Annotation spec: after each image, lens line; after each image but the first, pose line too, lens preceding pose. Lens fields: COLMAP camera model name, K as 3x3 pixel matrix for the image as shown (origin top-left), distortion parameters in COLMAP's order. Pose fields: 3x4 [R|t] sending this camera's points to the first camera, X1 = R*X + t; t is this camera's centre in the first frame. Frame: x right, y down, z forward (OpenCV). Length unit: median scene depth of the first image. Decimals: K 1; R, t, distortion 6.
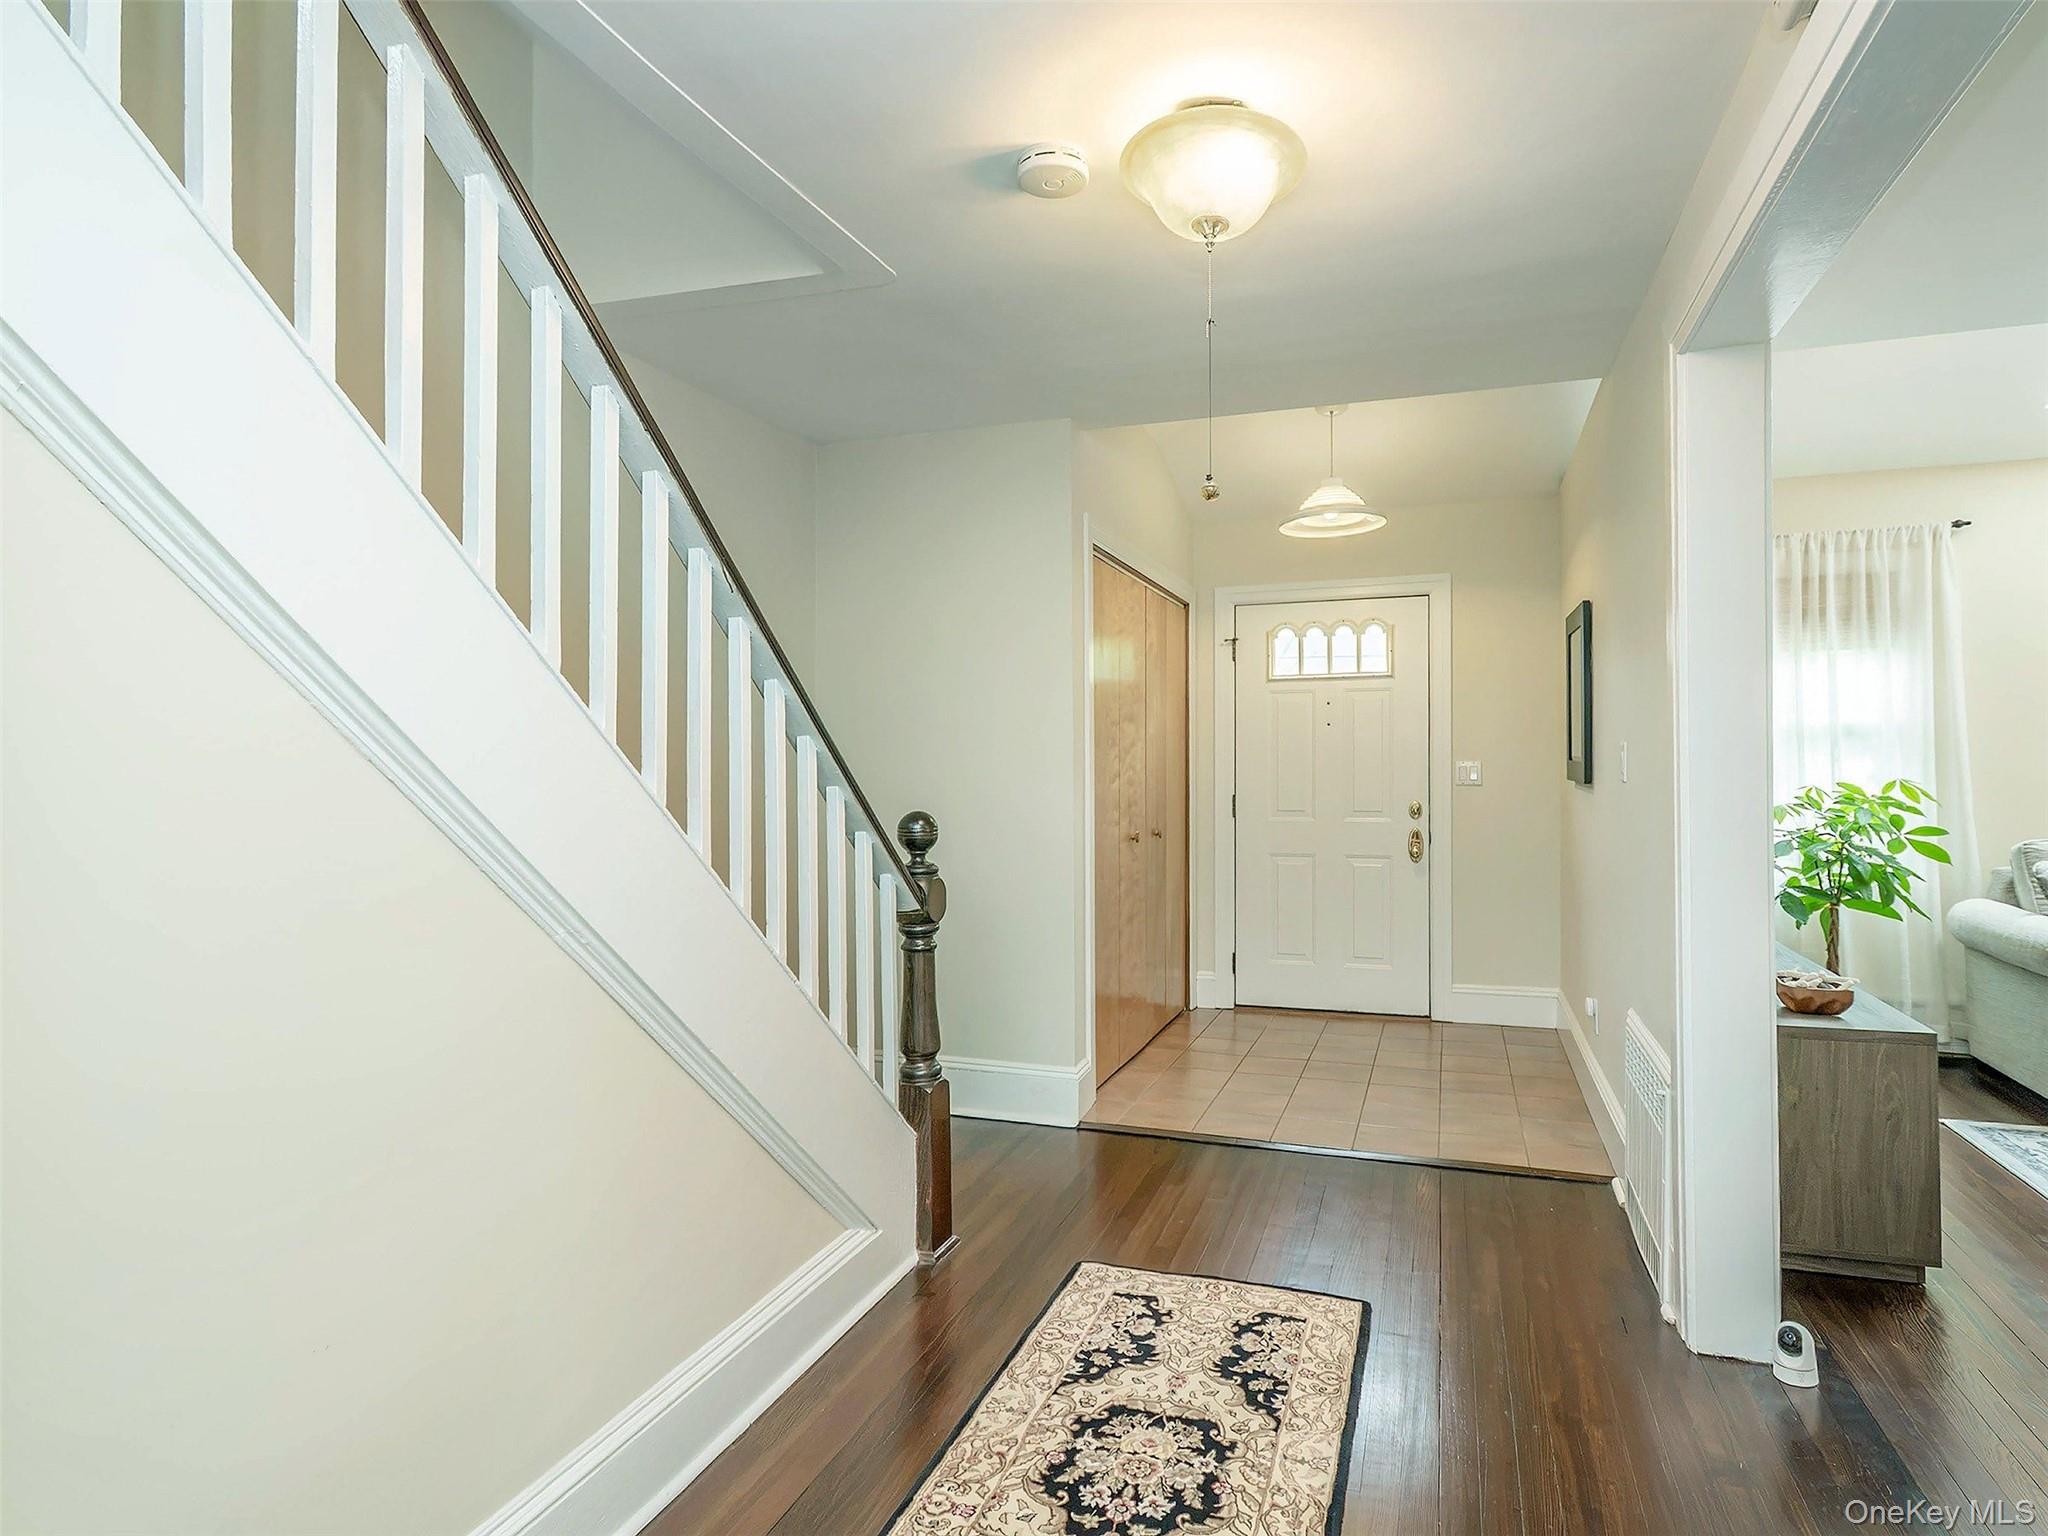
lens RADIAL K [[989.1, 0, 1069.2], [0, 989.1, 803.4], [0, 0, 1]] dist [0.014243, -0.006706]
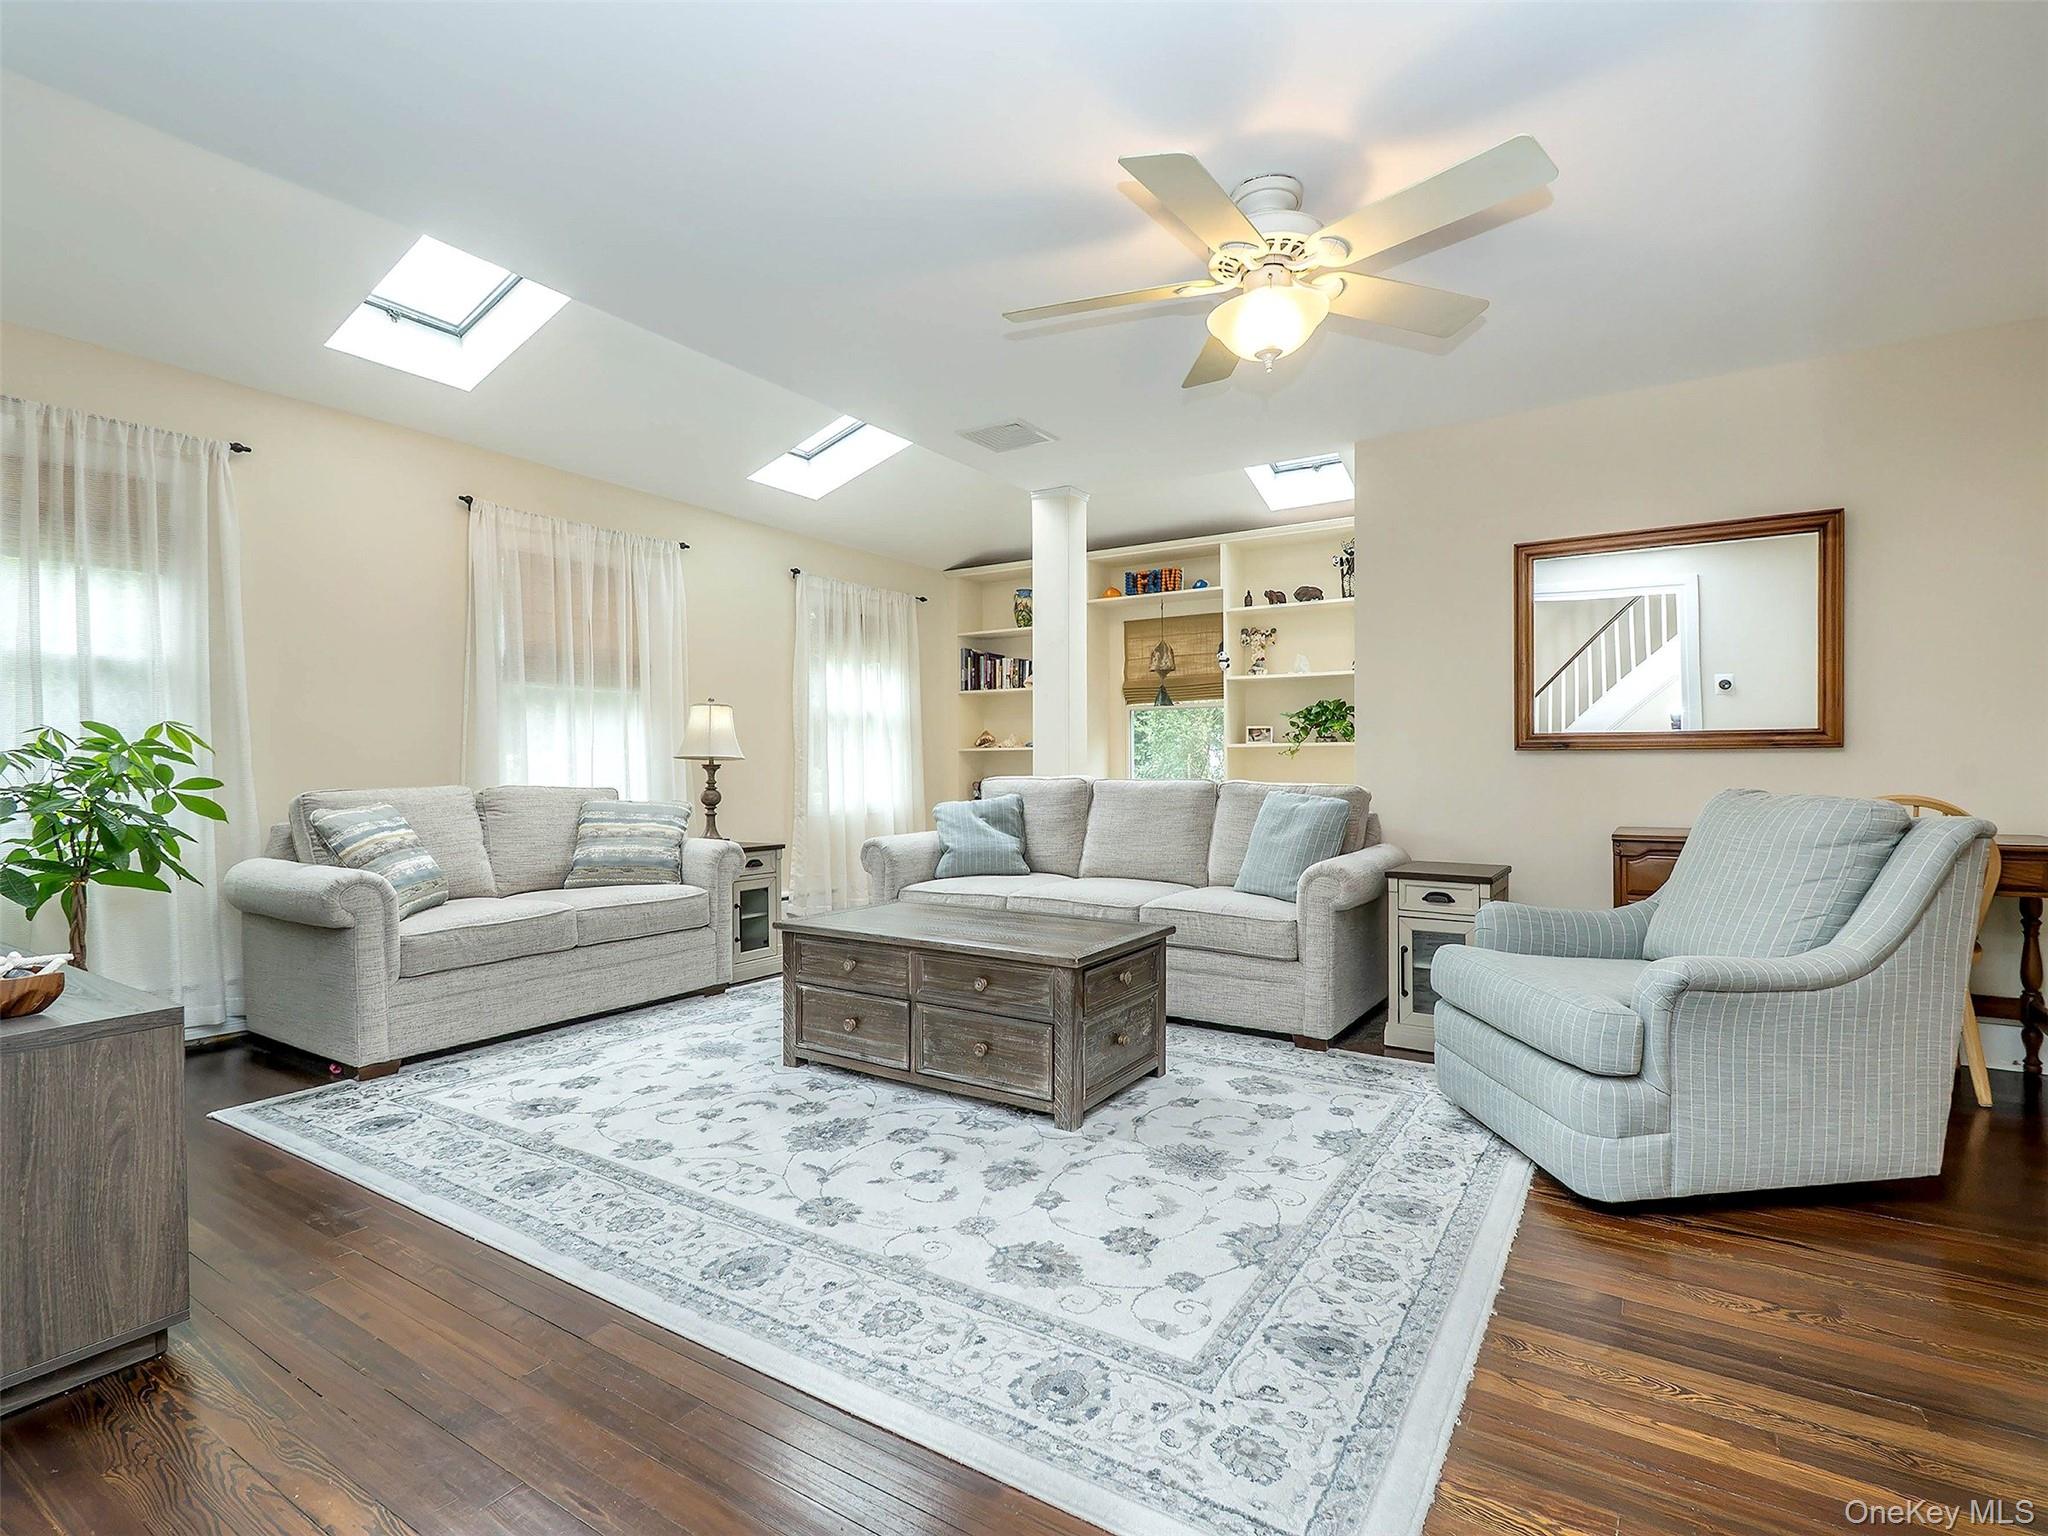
lens RADIAL K [[989.1, 0, 1077.3], [0, 989.1, 760.7], [0, 0, 1]] dist [0.014243, -0.006706]
pose [[0.148316, 0.019441, 0.988749, 0.157079], [0.013631, 0.999672, -0.021700, 0.050395], [-0.988846, 0.016696, 0.148002, 0.155470]]
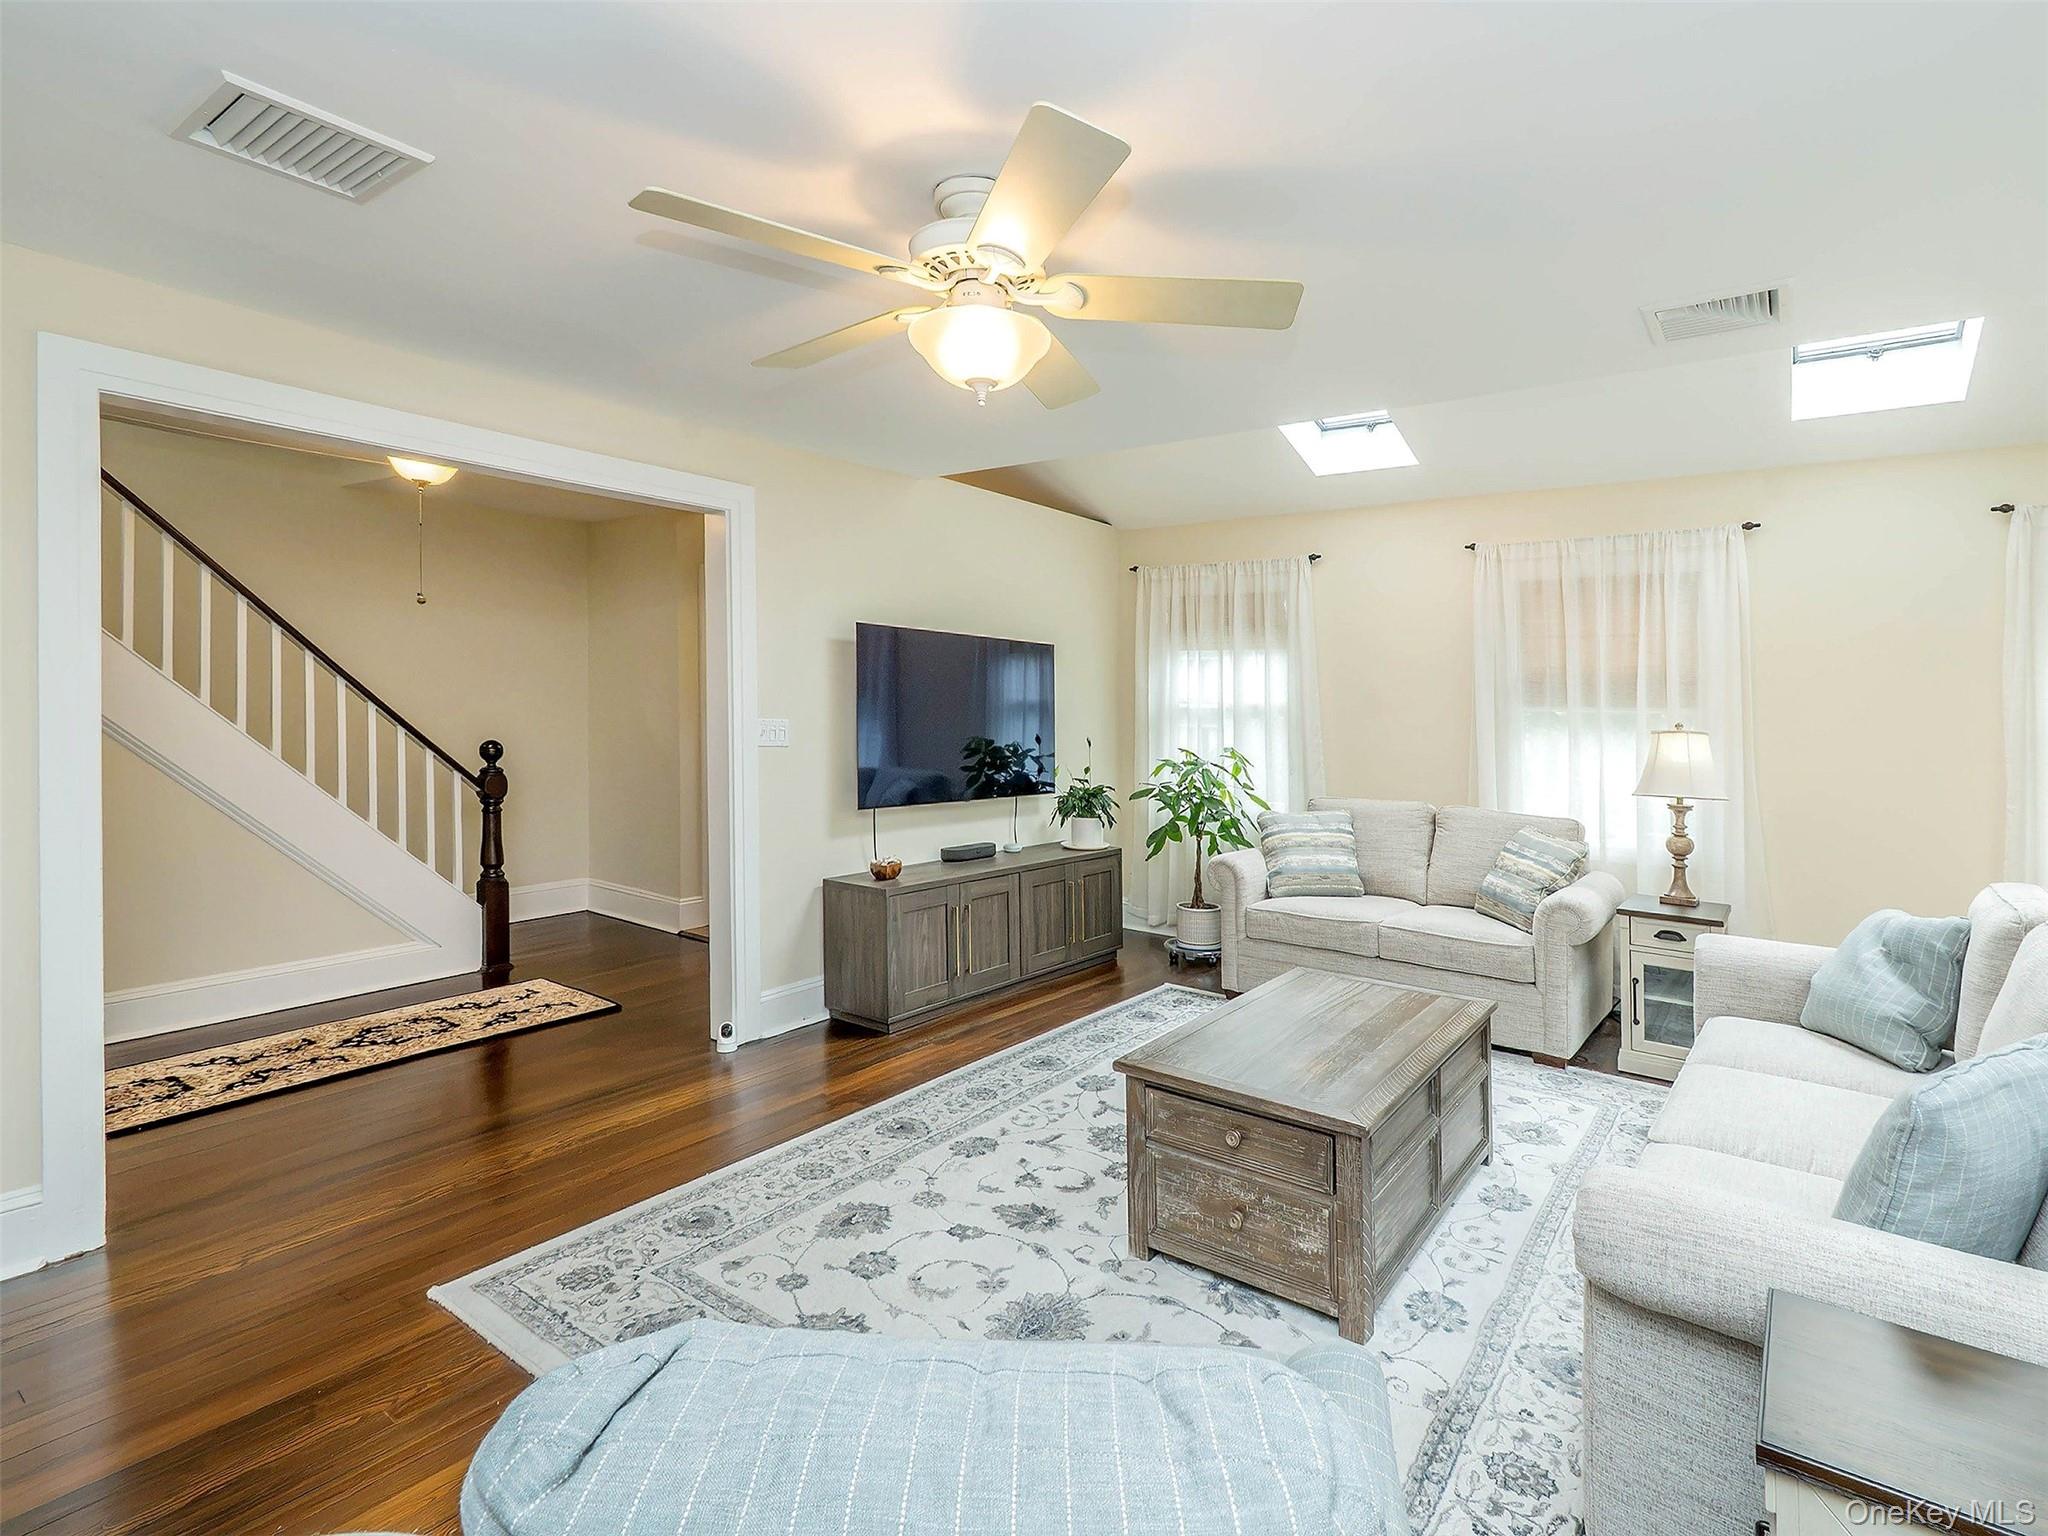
lens RADIAL K [[1002.2, 0, 1008.2], [0, 1002.2, 715.8], [0, 0, 1]] dist [-0.003742, 0.001553]
pose [[0.966823, 0.041970, -0.251974, 1.233655], [-0.044147, 0.999021, -0.002989, -0.071232], [0.251602, 0.014014, 0.967729, -0.577313]]
